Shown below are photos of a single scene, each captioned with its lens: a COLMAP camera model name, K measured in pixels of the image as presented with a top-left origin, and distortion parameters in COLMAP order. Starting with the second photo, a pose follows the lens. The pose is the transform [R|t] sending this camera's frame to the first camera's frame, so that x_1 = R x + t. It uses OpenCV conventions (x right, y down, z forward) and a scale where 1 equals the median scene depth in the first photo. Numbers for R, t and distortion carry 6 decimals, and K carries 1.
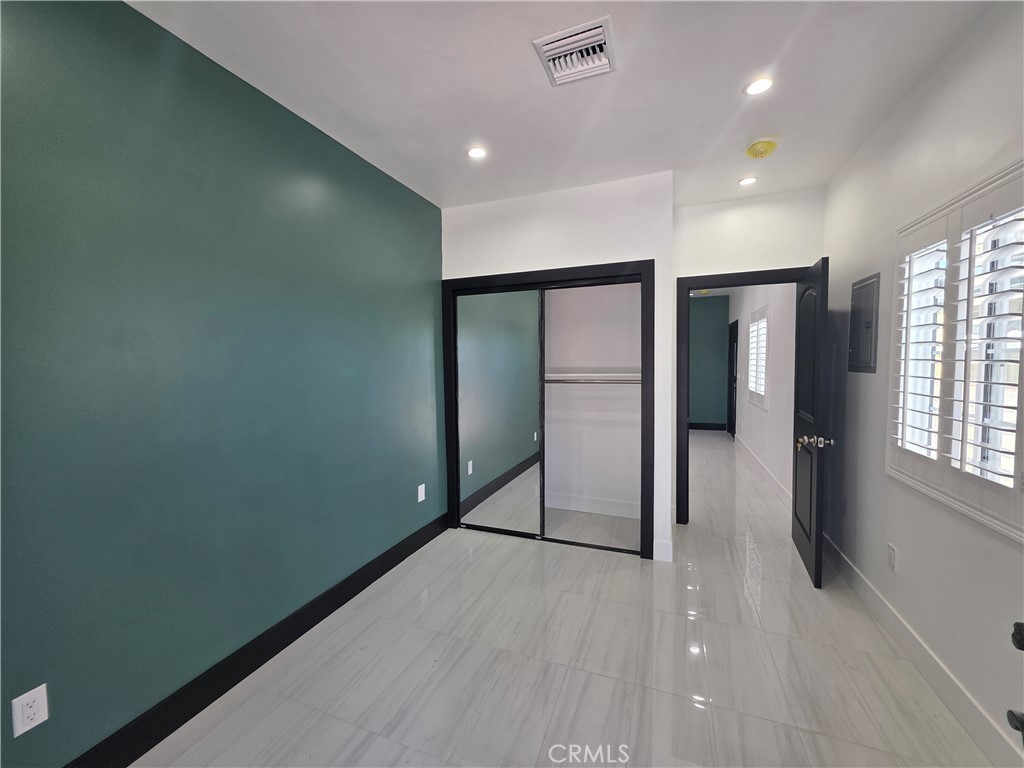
lens RADIAL K [[408.4, 0, 513.6], [0, 408.4, 382.2], [0, 0, 1]] dist [0.008486, 0.000295]
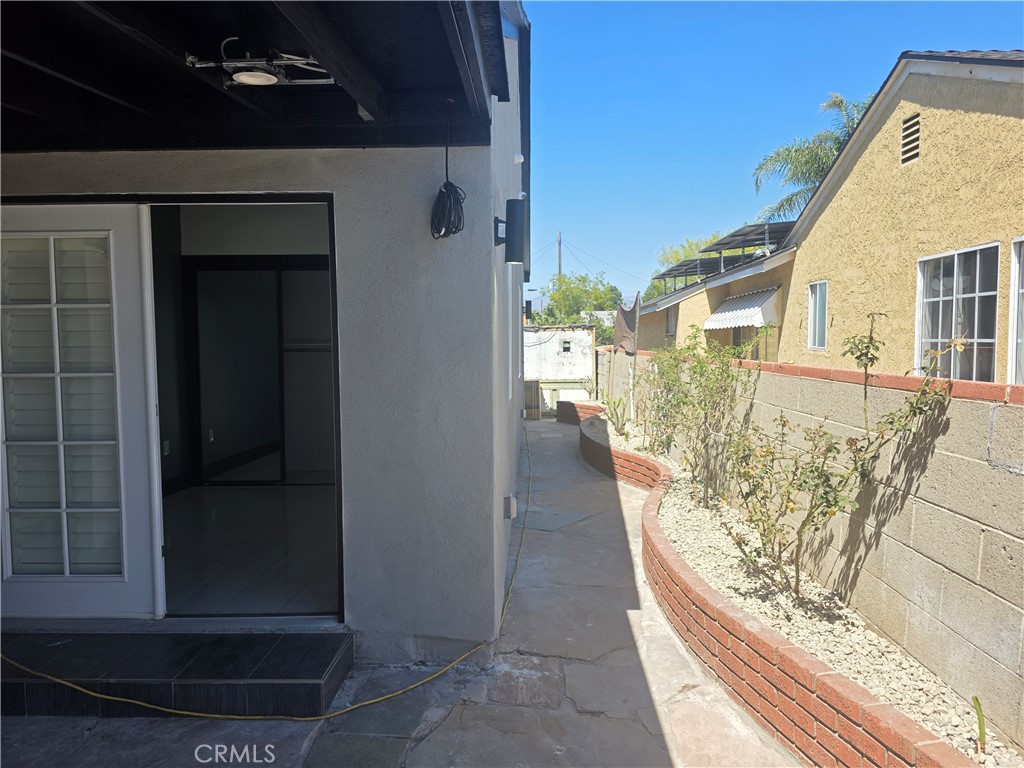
lens RADIAL K [[675.6, 0, 512.0], [0, 675.6, 382.8], [0, 0, 1]] dist [0.011981, 0.001783]
pose [[0.948325, -0.012213, 0.317065, 0.100887], [0.007999, 0.999862, 0.014591, 0.081908], [-0.317199, -0.011301, 0.948292, -1.227053]]
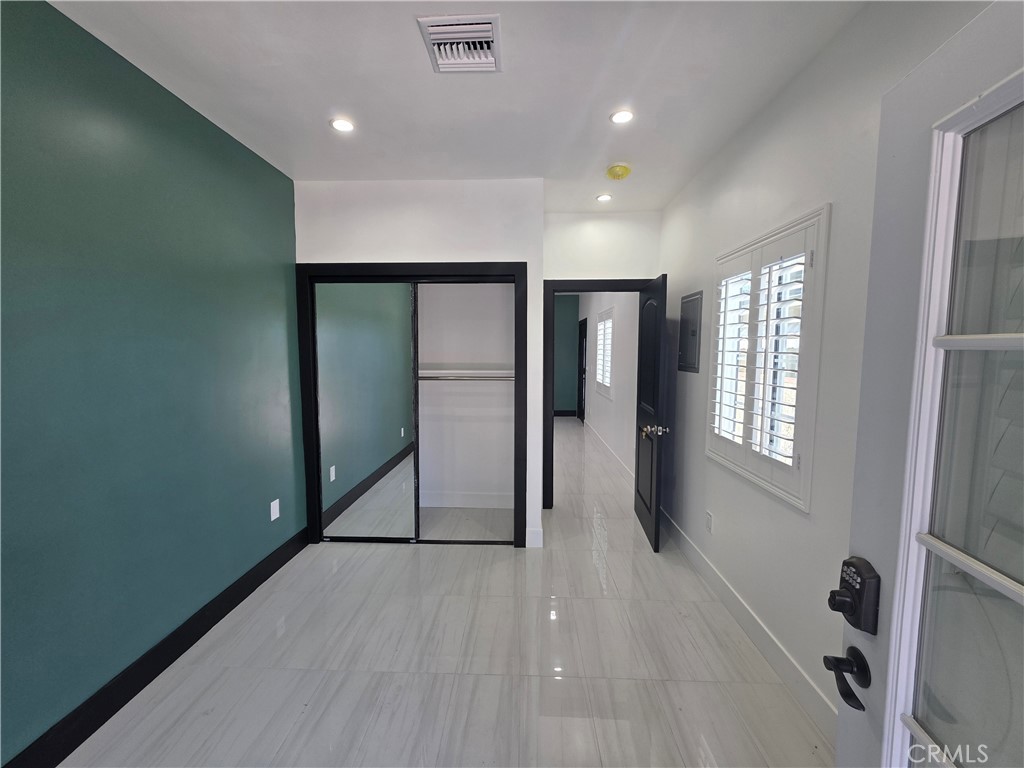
lens RADIAL K [[408.4, 0, 512.4], [0, 408.4, 382.5], [0, 0, 1]] dist [0.008486, 0.000295]
pose [[0.945222, -0.011872, 0.326211, -0.034366], [0.002754, 0.999593, 0.028400, -0.025038], [-0.326415, -0.025946, 0.944870, 0.024611]]
